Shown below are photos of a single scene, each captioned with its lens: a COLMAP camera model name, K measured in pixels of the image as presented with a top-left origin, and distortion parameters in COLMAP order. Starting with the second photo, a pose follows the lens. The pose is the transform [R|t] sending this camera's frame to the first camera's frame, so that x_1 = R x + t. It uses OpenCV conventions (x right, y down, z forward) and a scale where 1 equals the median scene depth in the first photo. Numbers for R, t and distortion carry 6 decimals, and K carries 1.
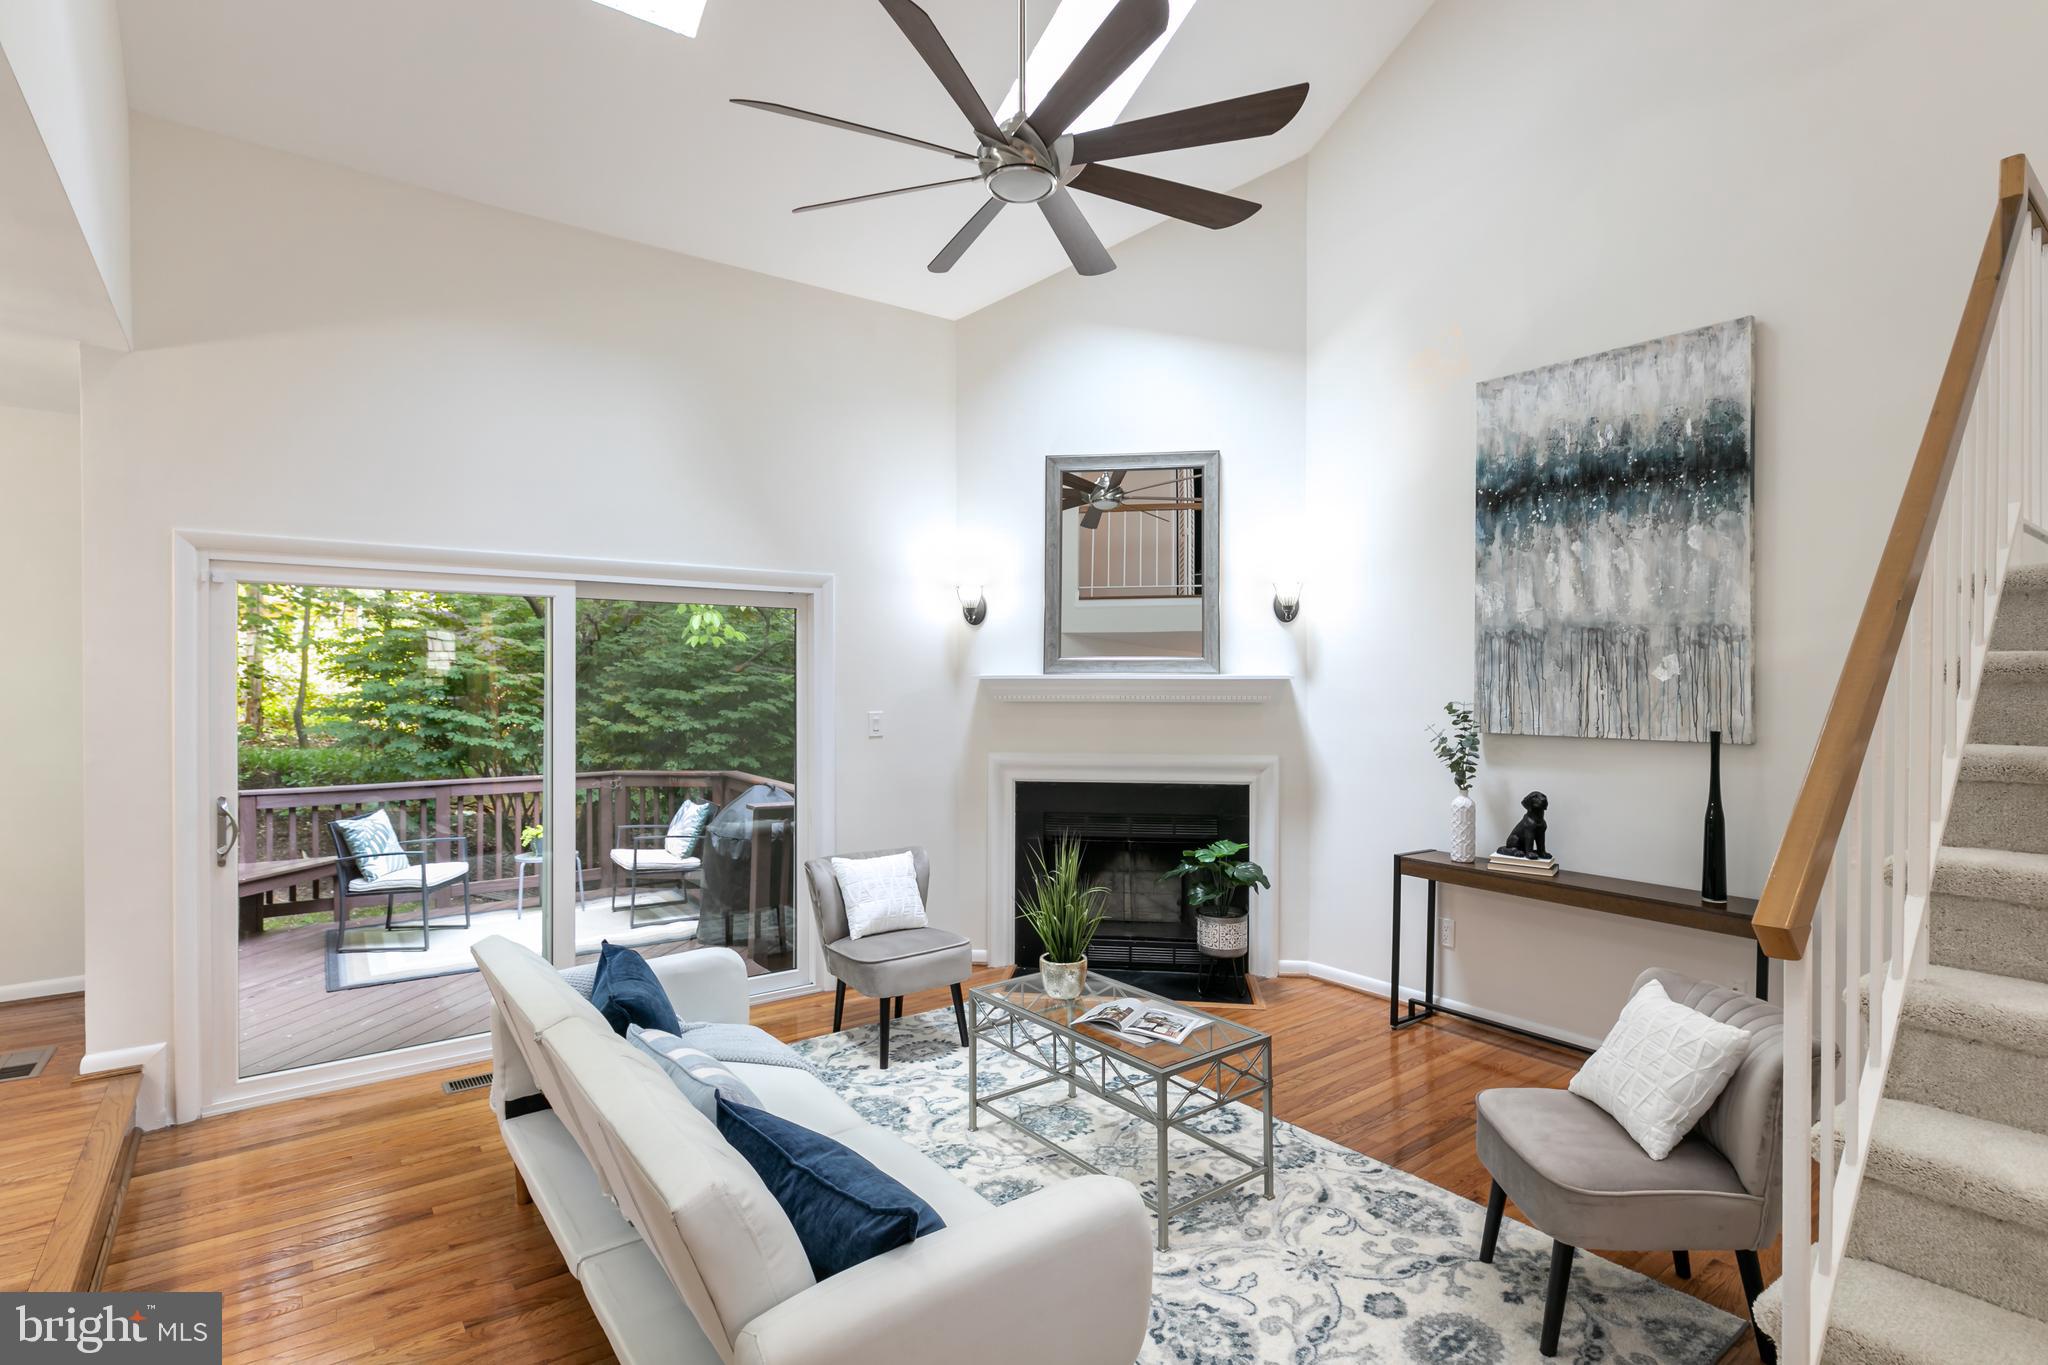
lens RADIAL K [[987.7, 0, 1018.9], [0, 987.7, 684.9], [0, 0, 1]] dist [-0.010429, 0.000962]
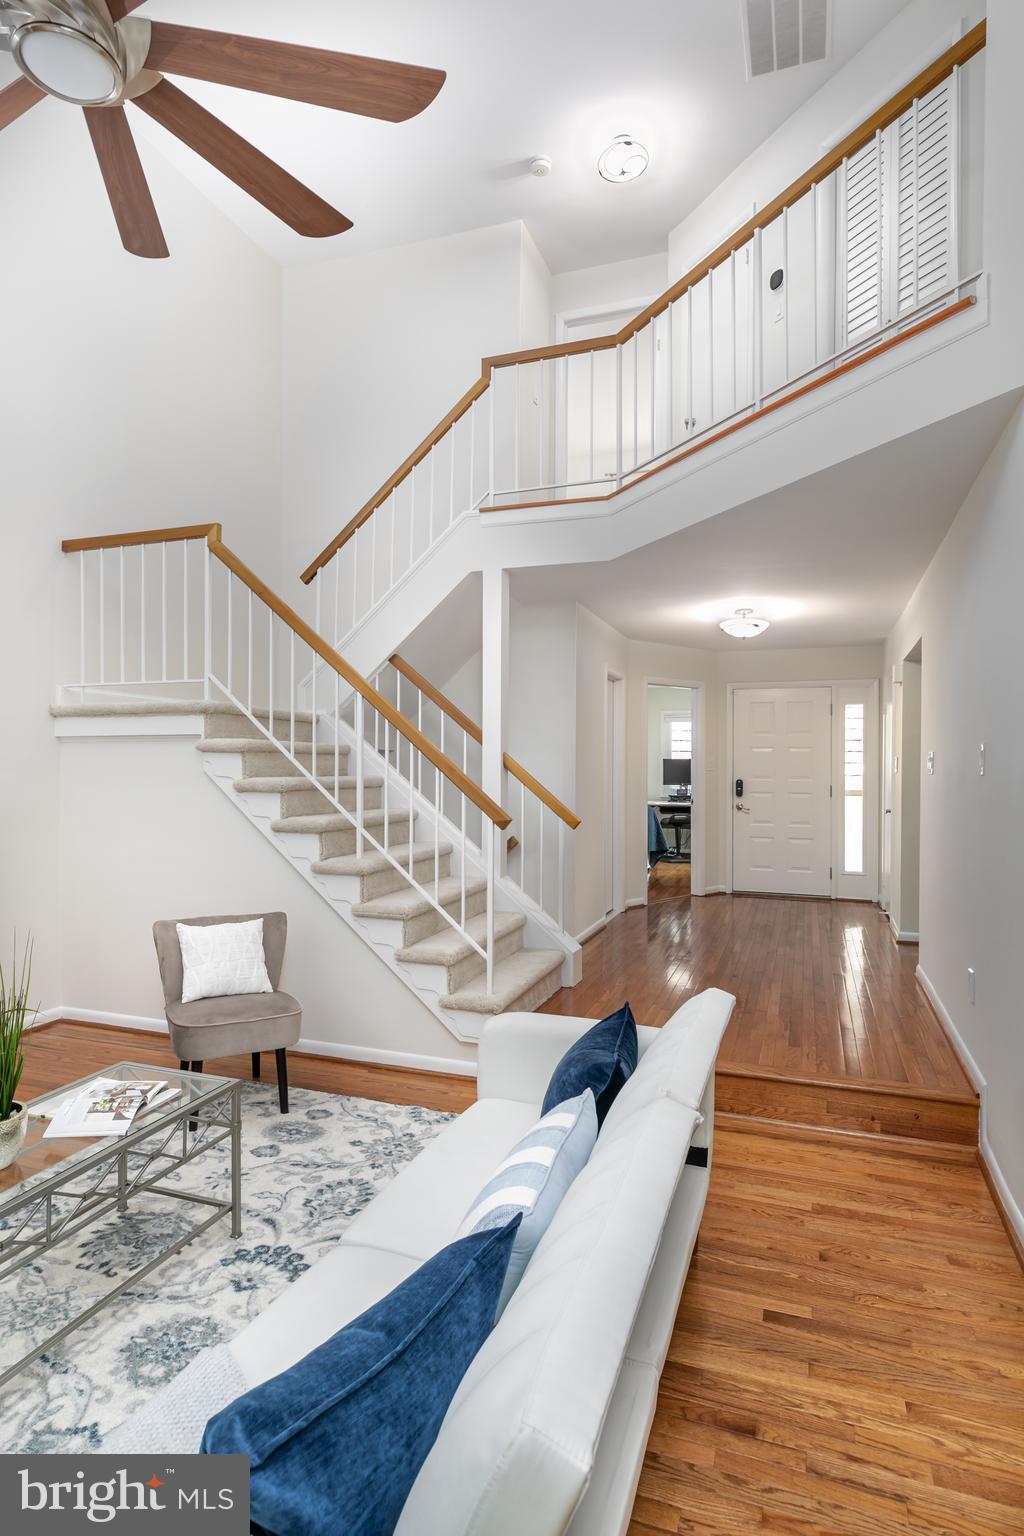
lens RADIAL K [[830.6, 0, 506.2], [0, 830.6, 767.6], [0, 0, 1]] dist [0.004553, 0.001552]
pose [[-0.541345, 0.003833, 0.840792, -0.549336], [0.007173, 0.999974, 0.000060, 0.021827], [-0.840770, 0.006063, -0.541358, 0.826077]]
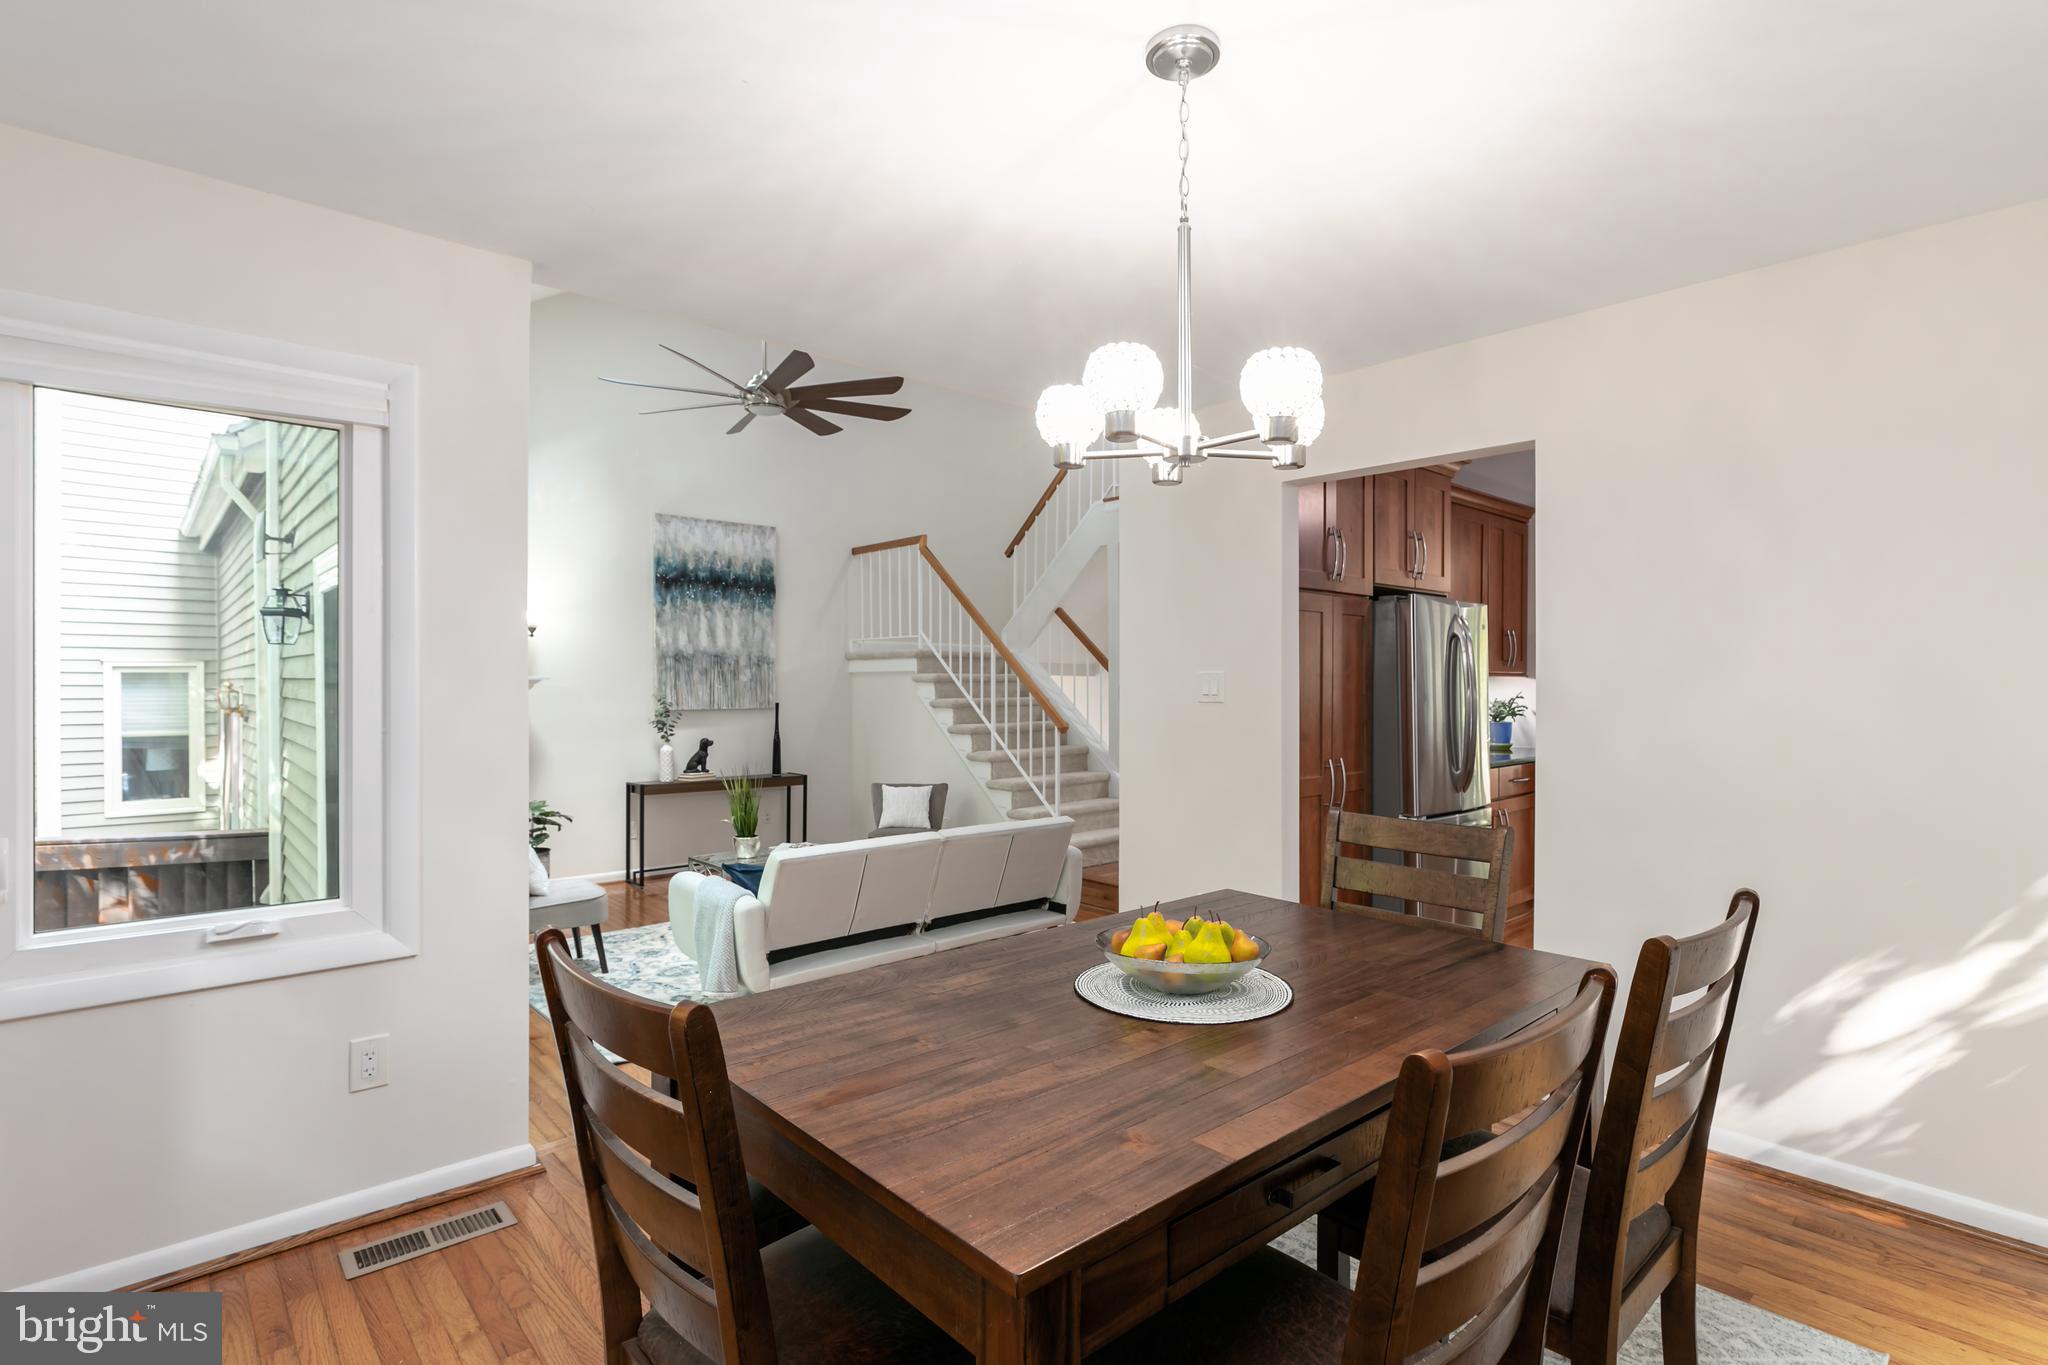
lens RADIAL K [[987.7, 0, 1019.3], [0, 987.7, 684.7], [0, 0, 1]] dist [-0.010429, 0.000962]
pose [[-0.081135, 0.000026, 0.996703, -1.448611], [0.005662, 0.999984, 0.000435, 0.005595], [-0.996687, 0.005678, -0.081134, 0.526841]]
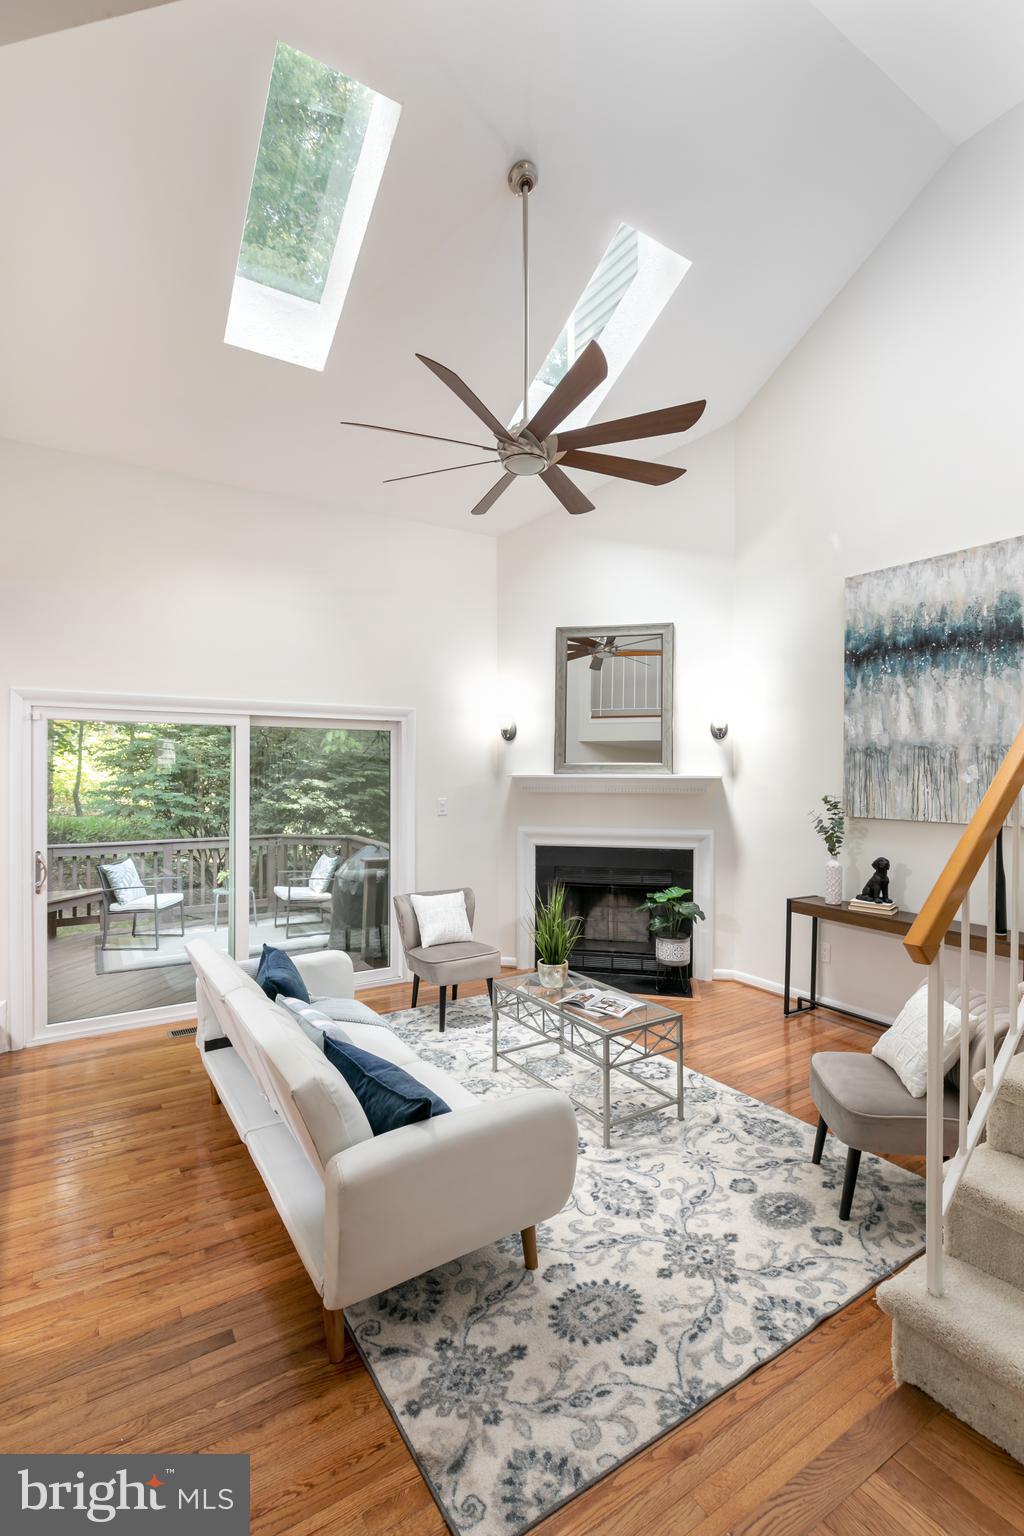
lens RADIAL K [[705.1, 0, 507.9], [0, 705.1, 771.5], [0, 0, 1]] dist [-0.011348, 0.000191]
pose [[0.996937, 0.002697, -0.078164, 0.049615], [-0.002787, 0.999996, -0.001050, -0.016920], [0.078161, 0.001264, 0.996940, -0.088119]]
